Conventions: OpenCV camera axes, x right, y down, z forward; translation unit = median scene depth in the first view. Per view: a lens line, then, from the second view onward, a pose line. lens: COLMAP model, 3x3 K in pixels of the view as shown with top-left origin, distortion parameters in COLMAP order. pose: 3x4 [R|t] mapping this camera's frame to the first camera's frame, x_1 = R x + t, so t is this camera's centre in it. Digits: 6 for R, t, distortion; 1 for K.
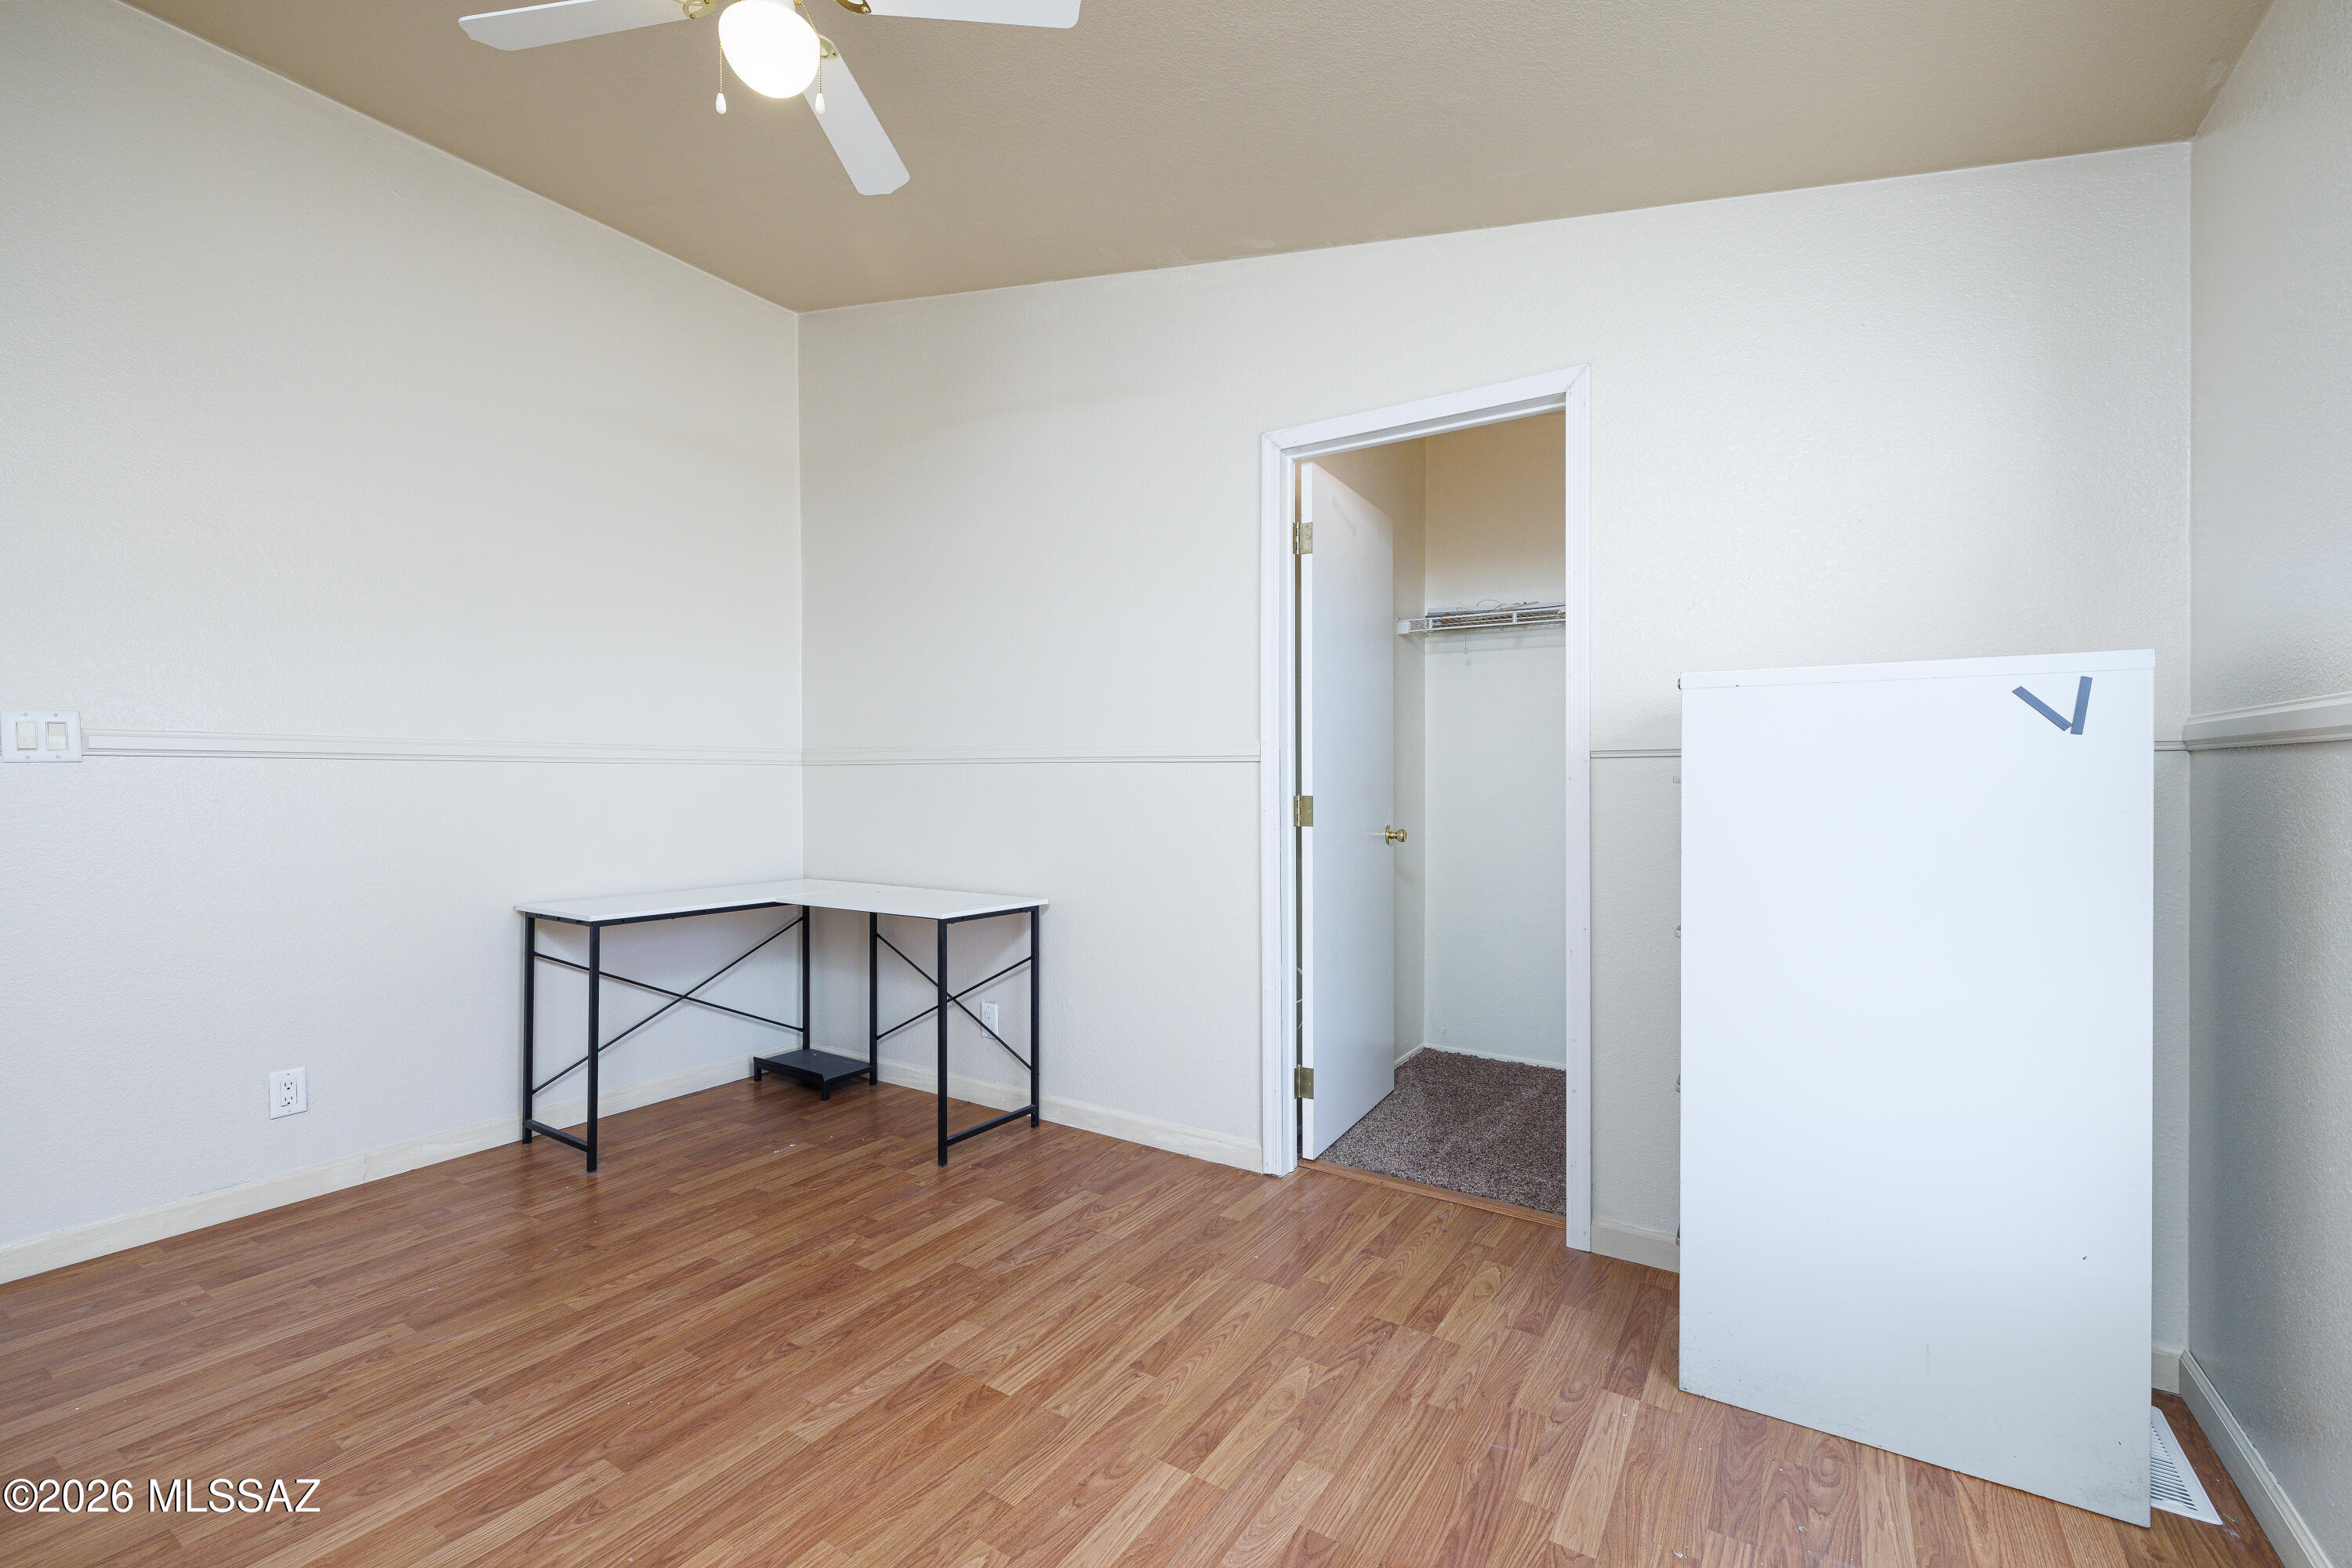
lens RADIAL K [[985.5, 0, 1176.0], [0, 985.5, 784.0], [0, 0, 1]] dist [0.001550, -0.000126]
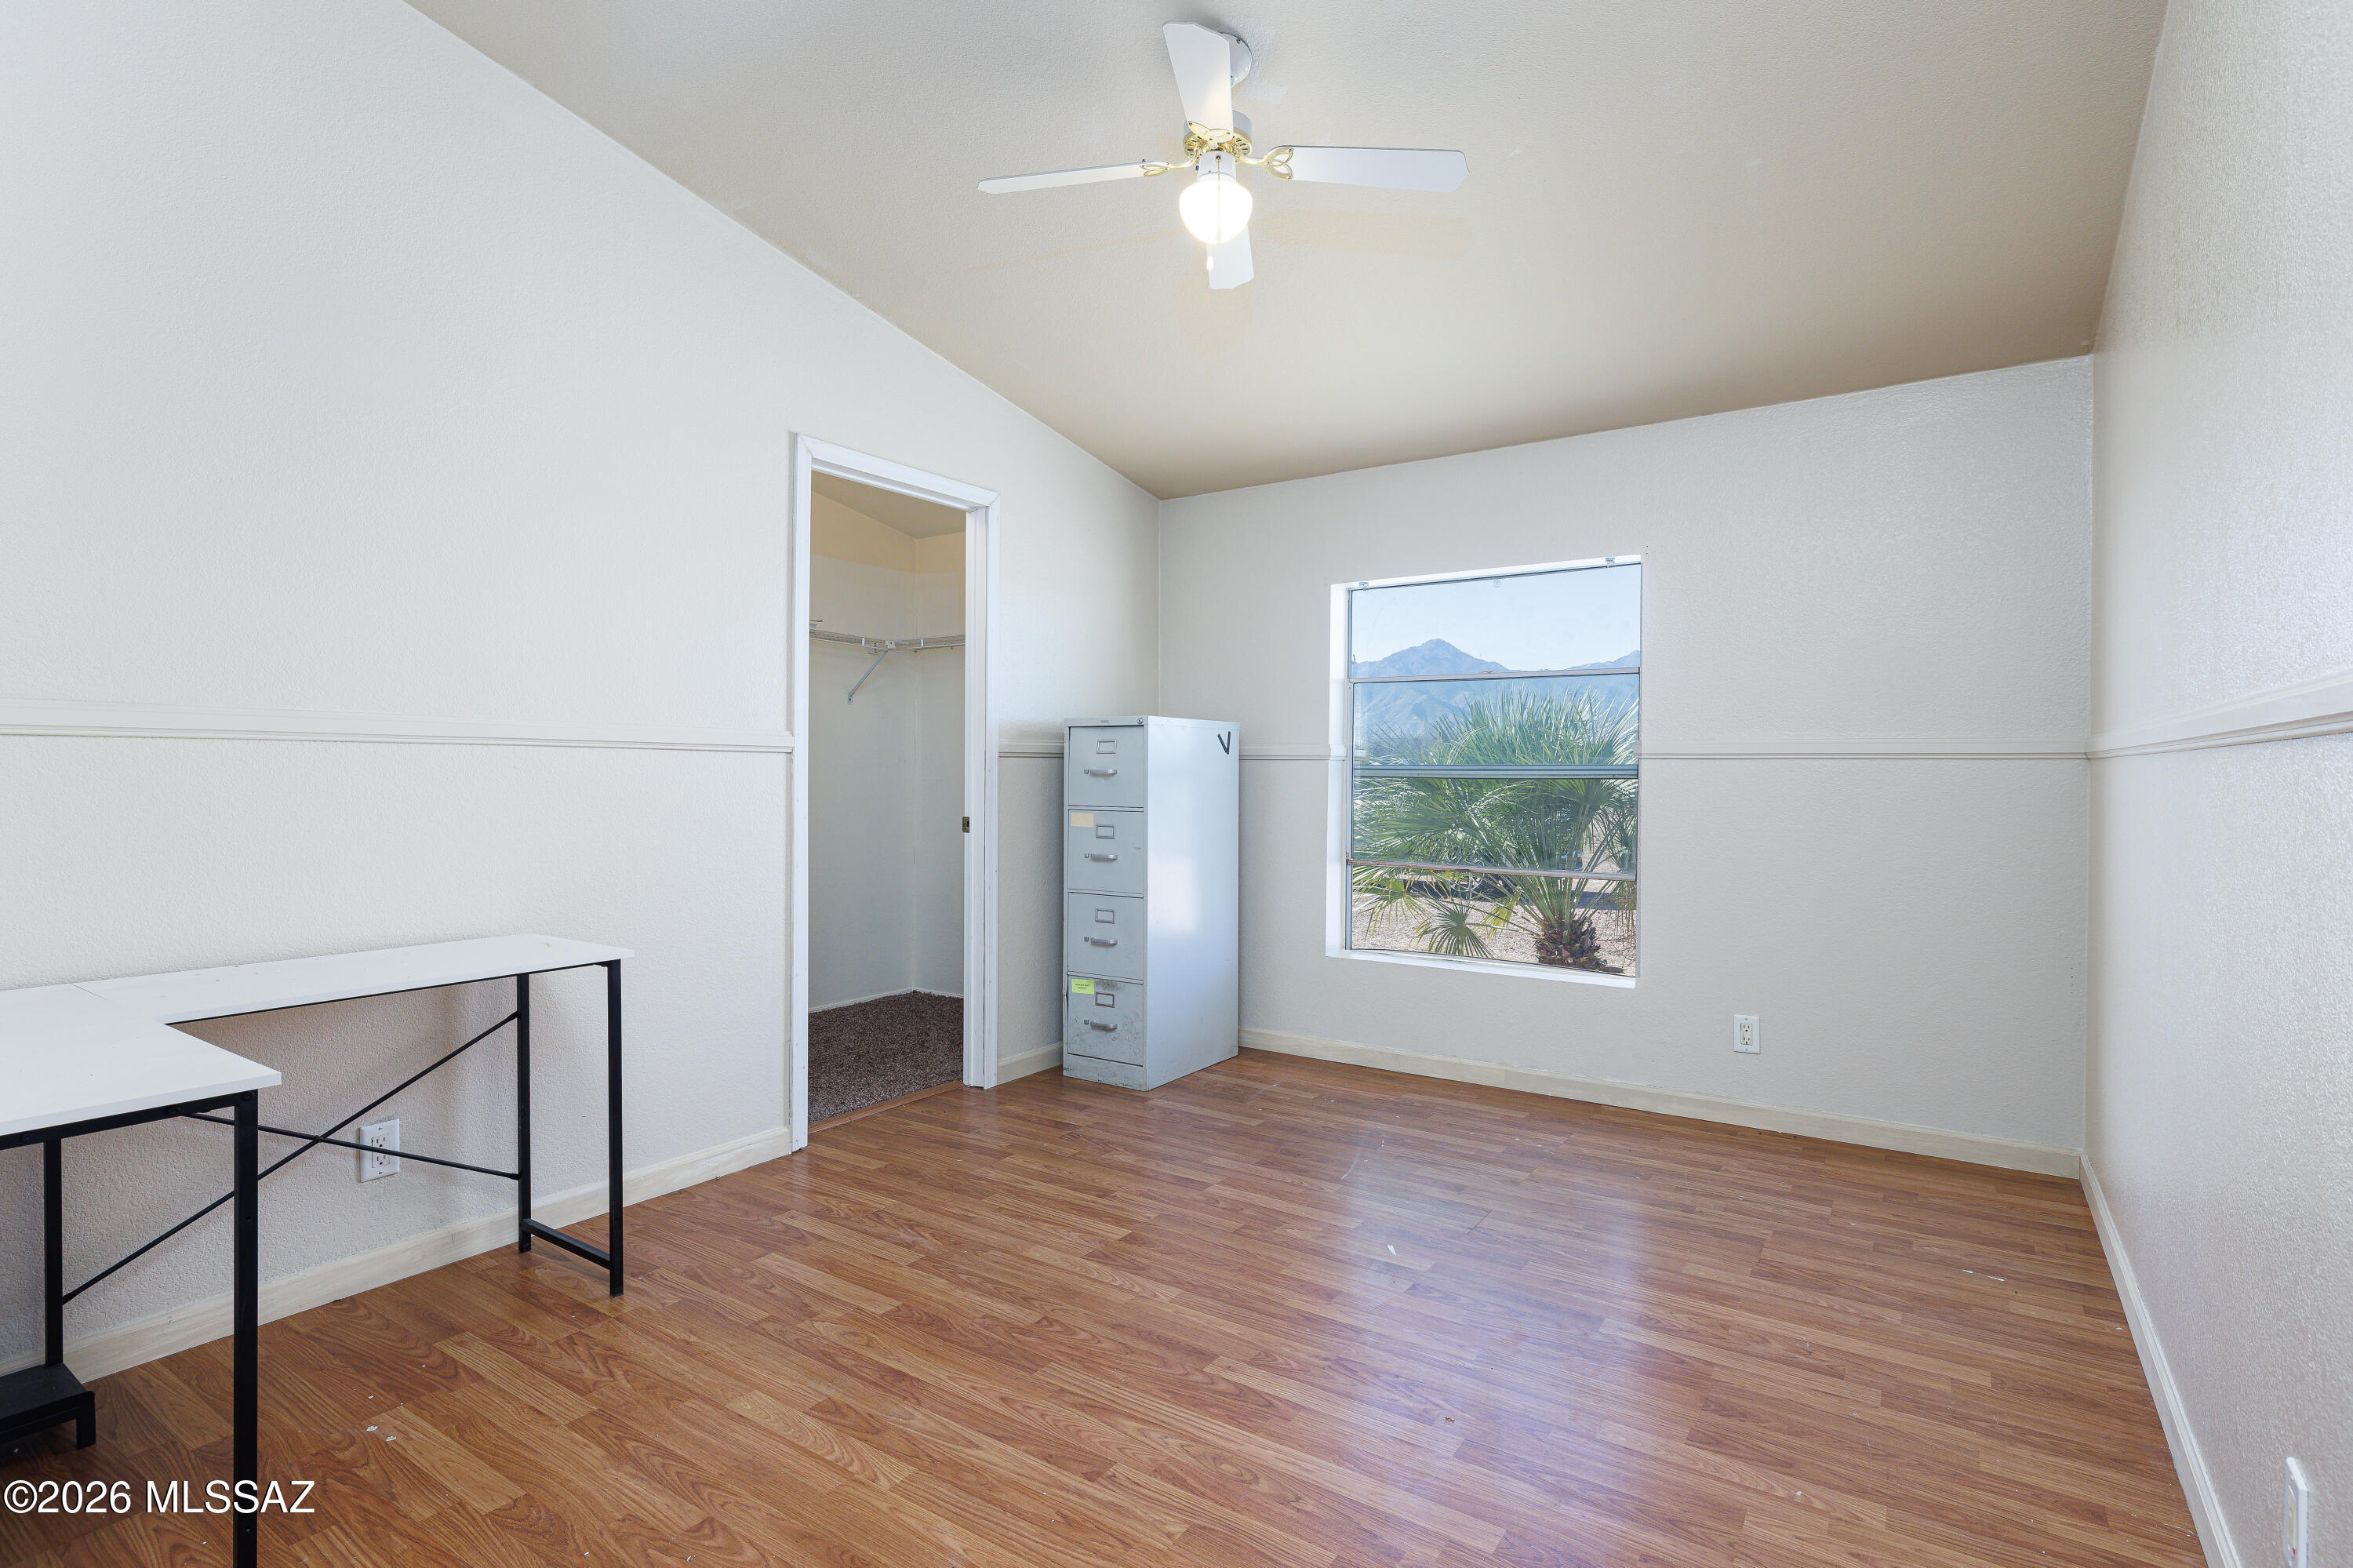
lens RADIAL K [[1096.8, 0, 1180.7], [0, 1096.8, 783.1], [0, 0, 1]] dist [-0.012409, 0.001319]
pose [[0.034988, -0.009589, 0.999342, -1.396476], [-0.001651, 0.999952, 0.009653, -0.004088], [-0.999386, -0.001987, 0.034971, 0.747813]]
